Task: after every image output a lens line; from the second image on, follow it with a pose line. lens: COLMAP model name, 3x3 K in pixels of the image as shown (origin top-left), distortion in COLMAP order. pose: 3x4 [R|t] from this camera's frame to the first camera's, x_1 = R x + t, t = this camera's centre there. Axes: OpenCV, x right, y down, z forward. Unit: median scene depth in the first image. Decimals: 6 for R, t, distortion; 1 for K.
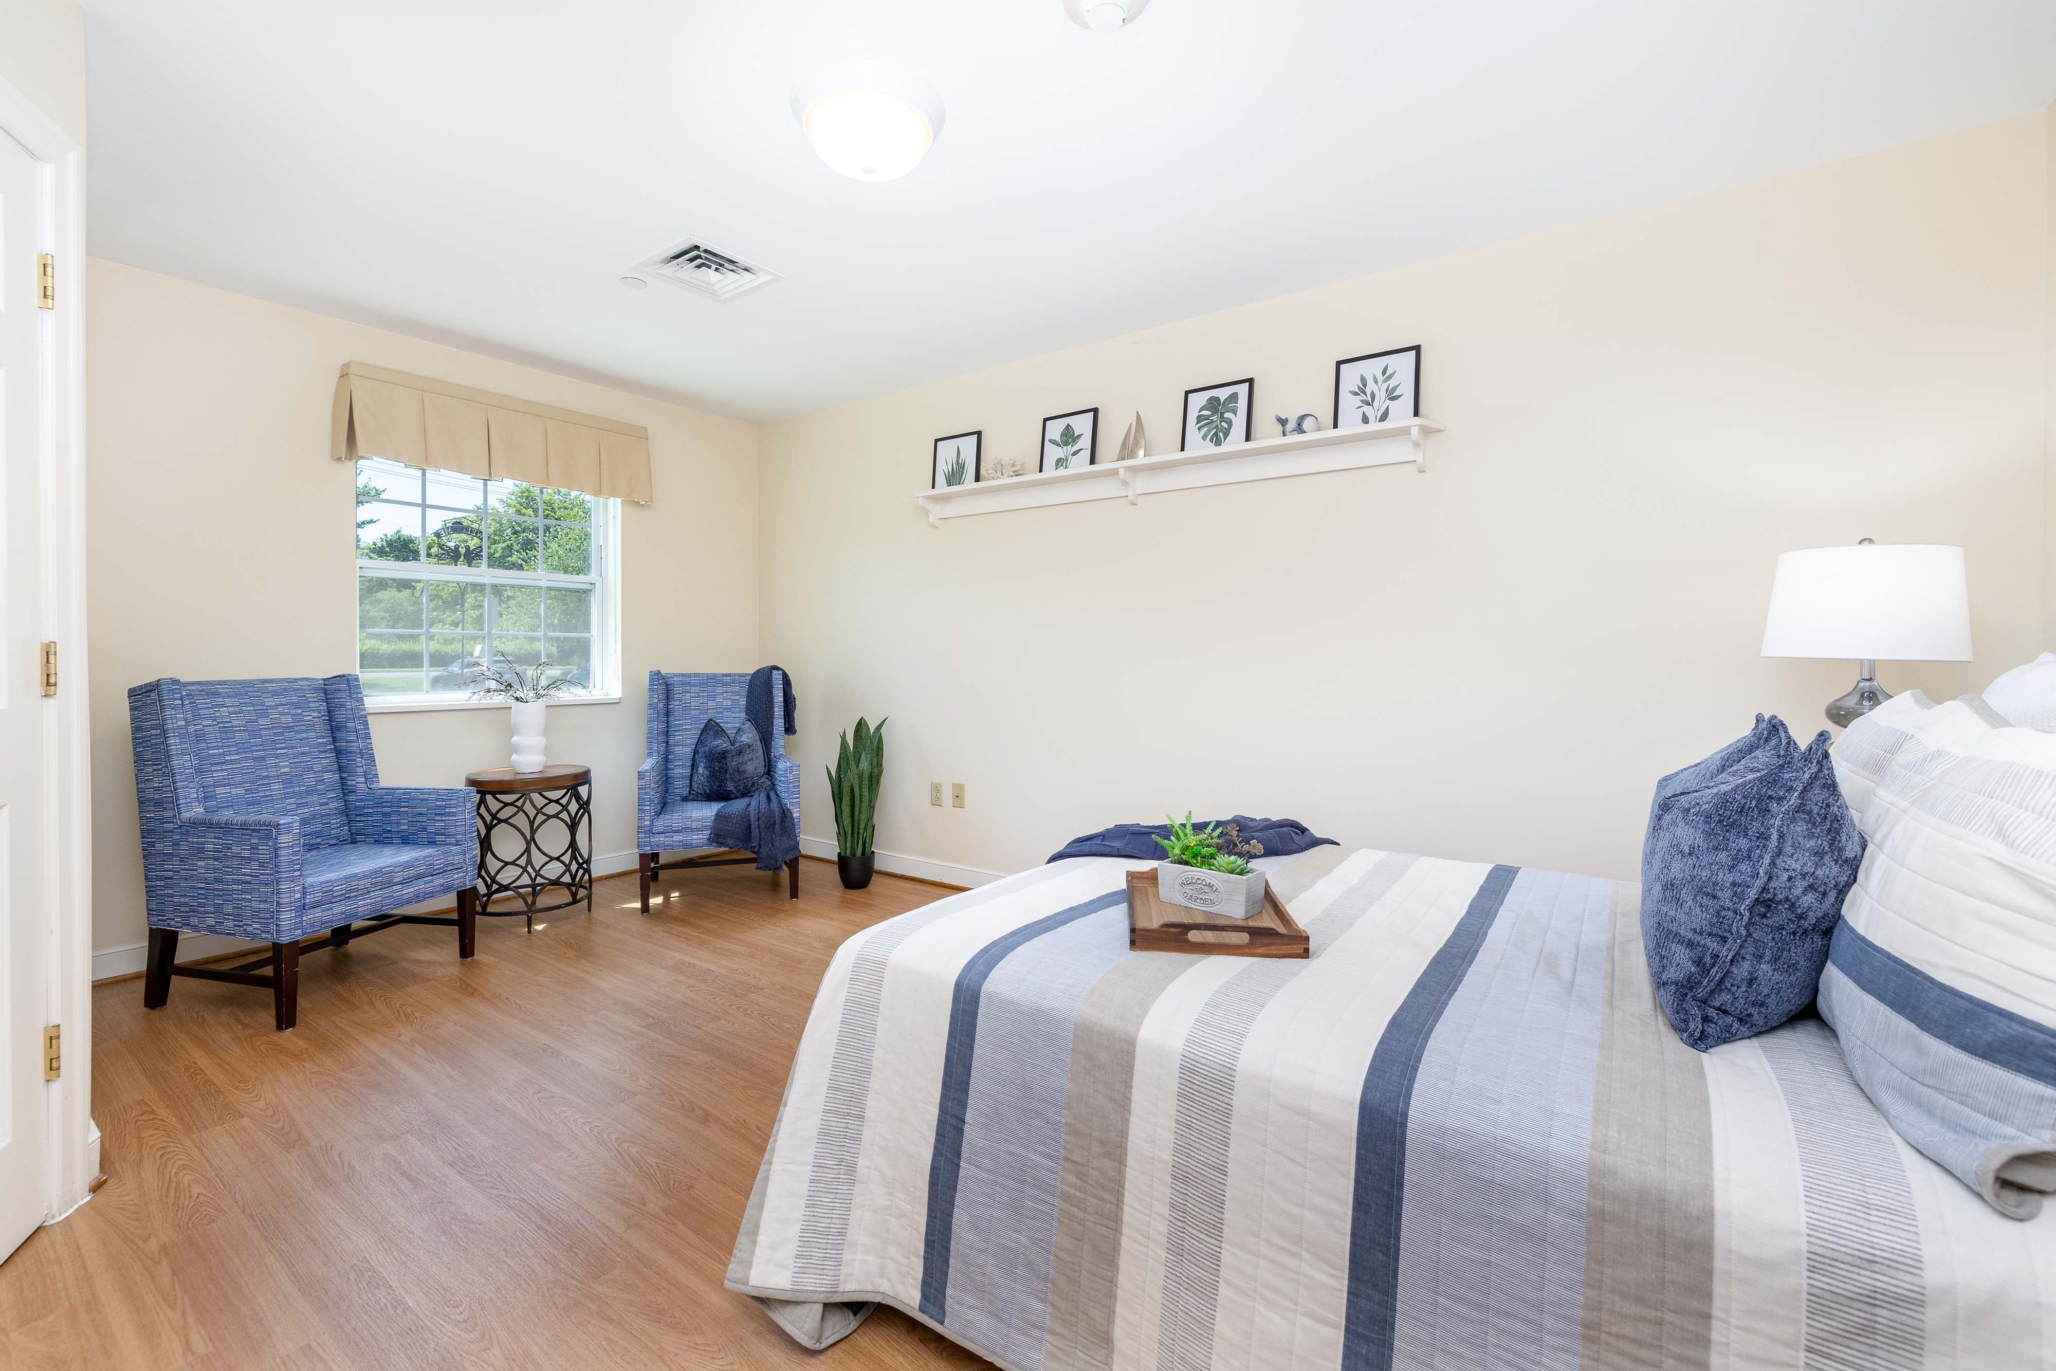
lens RADIAL K [[865.1, 0, 1010.8], [0, 865.1, 651.3], [0, 0, 1]] dist [0.001848, -0.000006]
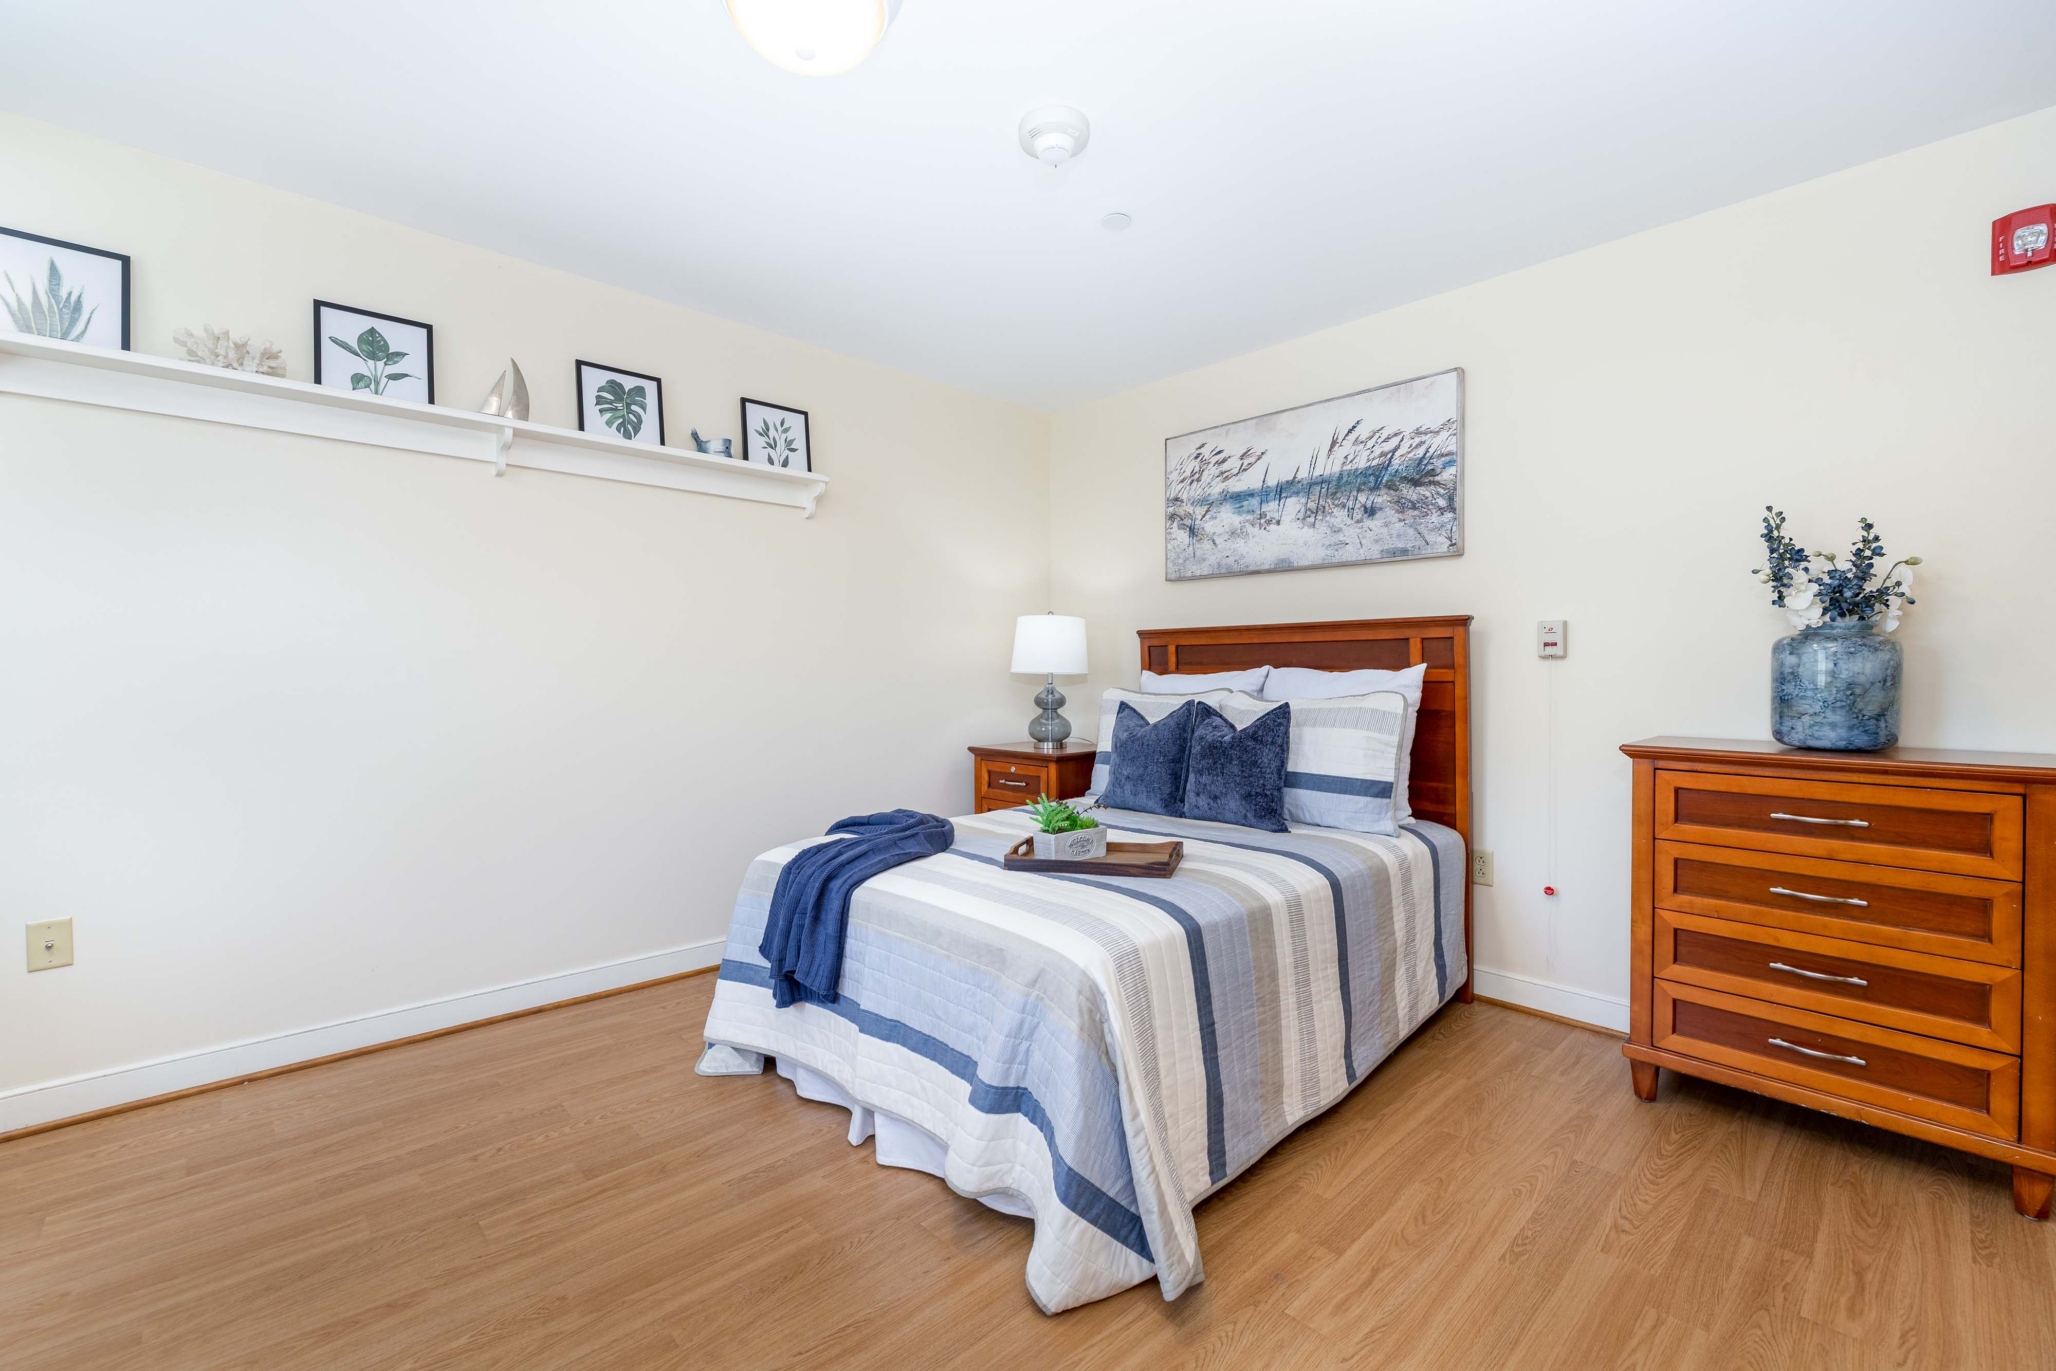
lens RADIAL K [[865.1, 0, 1013.6], [0, 865.1, 679.0], [0, 0, 1]] dist [0.001848, -0.000006]
pose [[0.188767, -0.011036, 0.981960, -0.584038], [-0.006842, 0.999898, 0.012553, -0.000637], [-0.981998, -0.009088, 0.188673, 0.436758]]
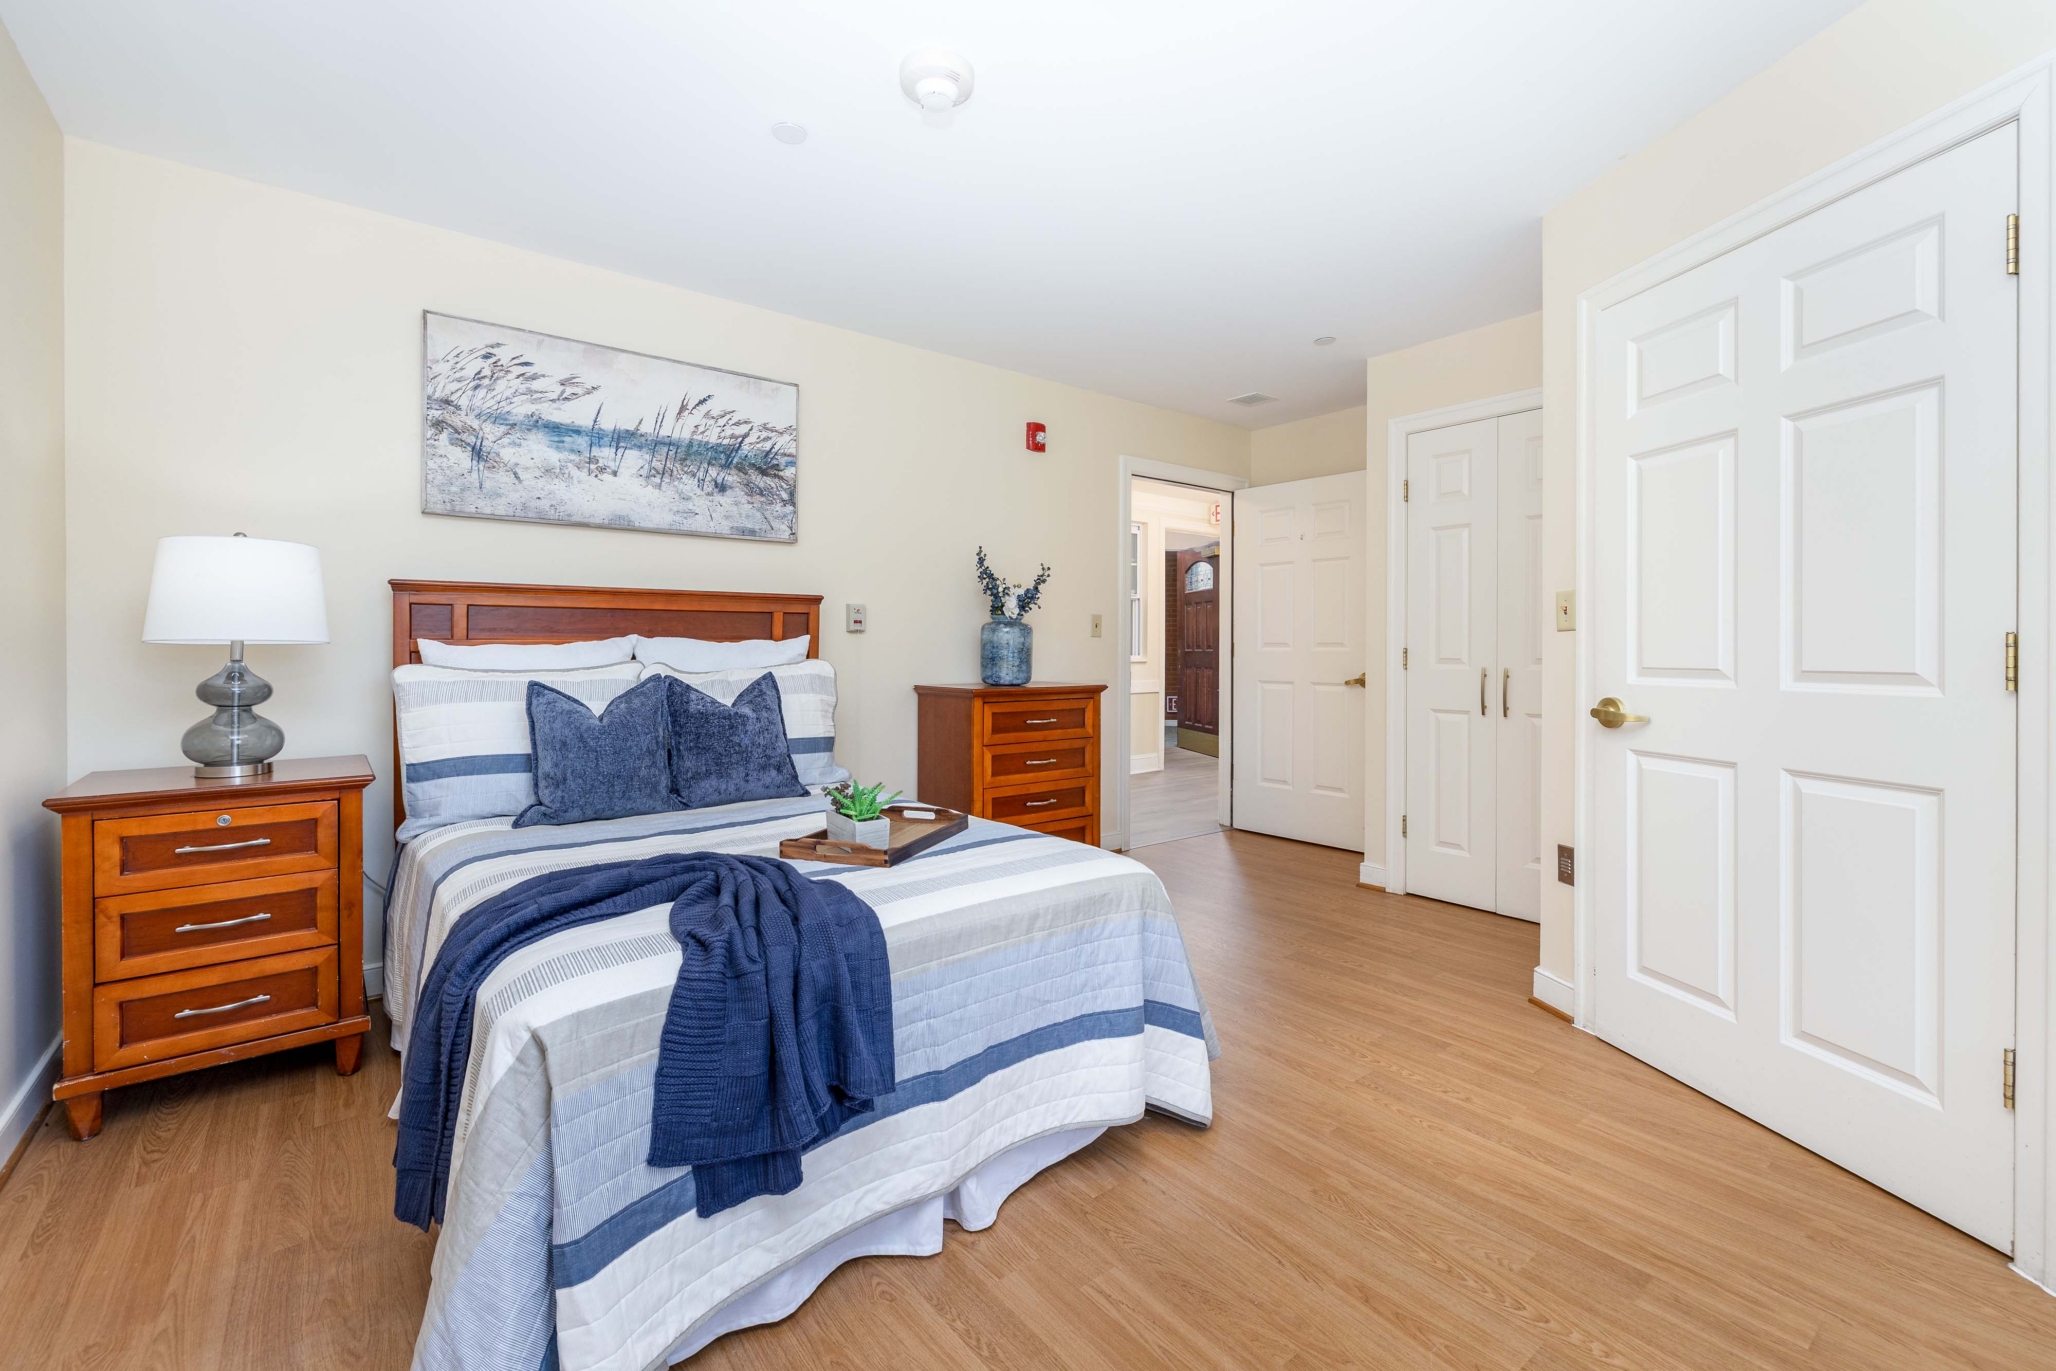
lens RADIAL K [[865.1, 0, 1055.9], [0, 865.1, 649.9], [0, 0, 1]] dist [0.001848, -0.000006]
pose [[-0.967941, -0.005351, 0.251122, -0.184445], [-0.005823, 0.999982, -0.001136, 0.008909], [-0.251111, -0.002562, -0.967955, 1.104900]]
